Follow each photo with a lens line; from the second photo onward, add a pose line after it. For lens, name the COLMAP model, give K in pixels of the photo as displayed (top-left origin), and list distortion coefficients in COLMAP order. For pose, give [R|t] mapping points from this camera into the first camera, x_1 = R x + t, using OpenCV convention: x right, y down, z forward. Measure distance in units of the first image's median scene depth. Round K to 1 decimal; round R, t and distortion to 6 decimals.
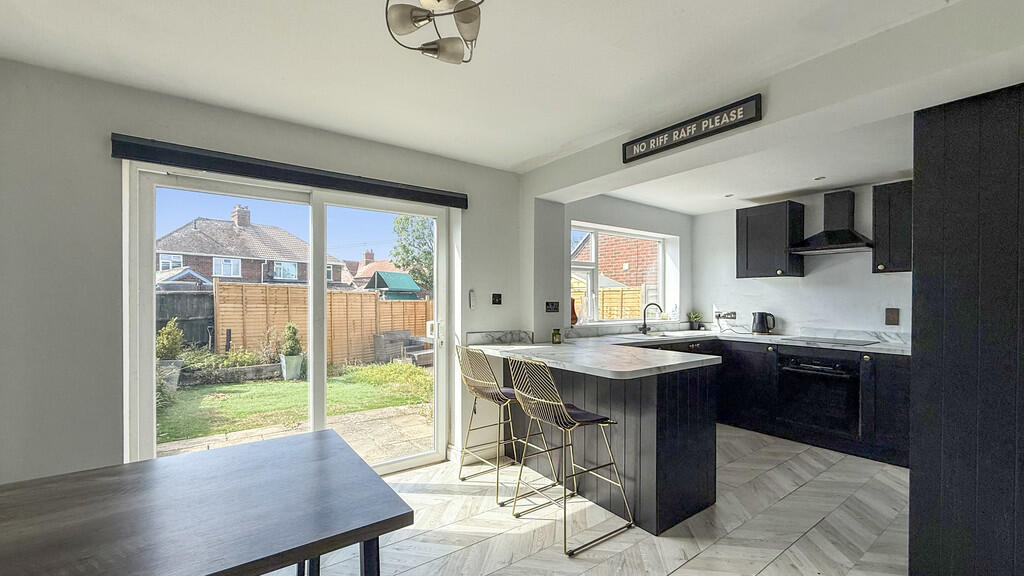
lens RADIAL K [[417.6, 0, 512.3], [0, 417.6, 305.0], [0, 0, 1]] dist [-0.000342, -0.000012]
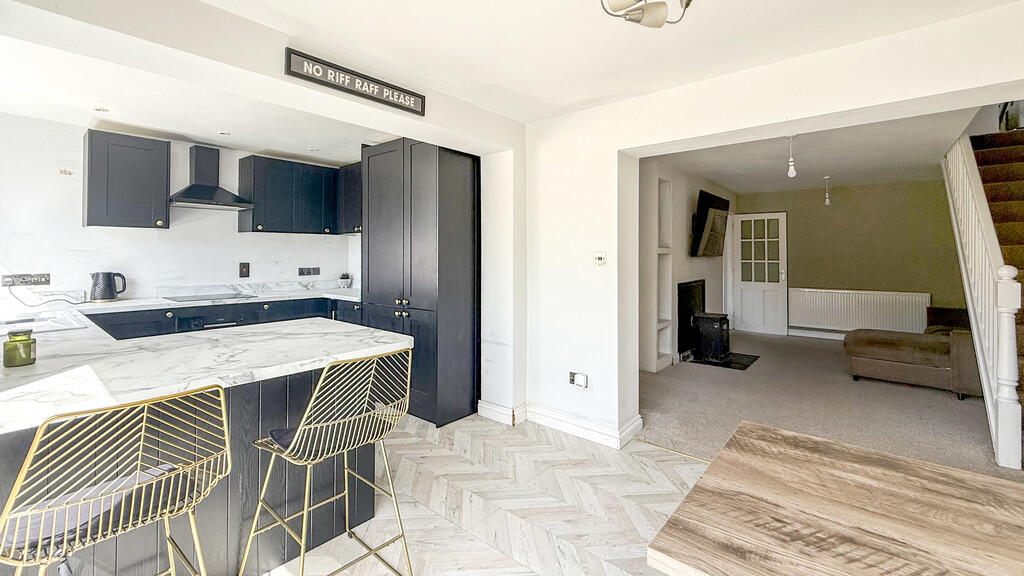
lens RADIAL K [[421.6, 0, 512.5], [0, 421.6, 248.2], [0, 0, 1]] dist [0.000504, 0.000043]
pose [[-0.228633, 0.010990, 0.973451, -0.620529], [0.009456, 0.999914, -0.009068, -0.023468], [-0.973467, 0.007132, -0.228717, 0.893026]]
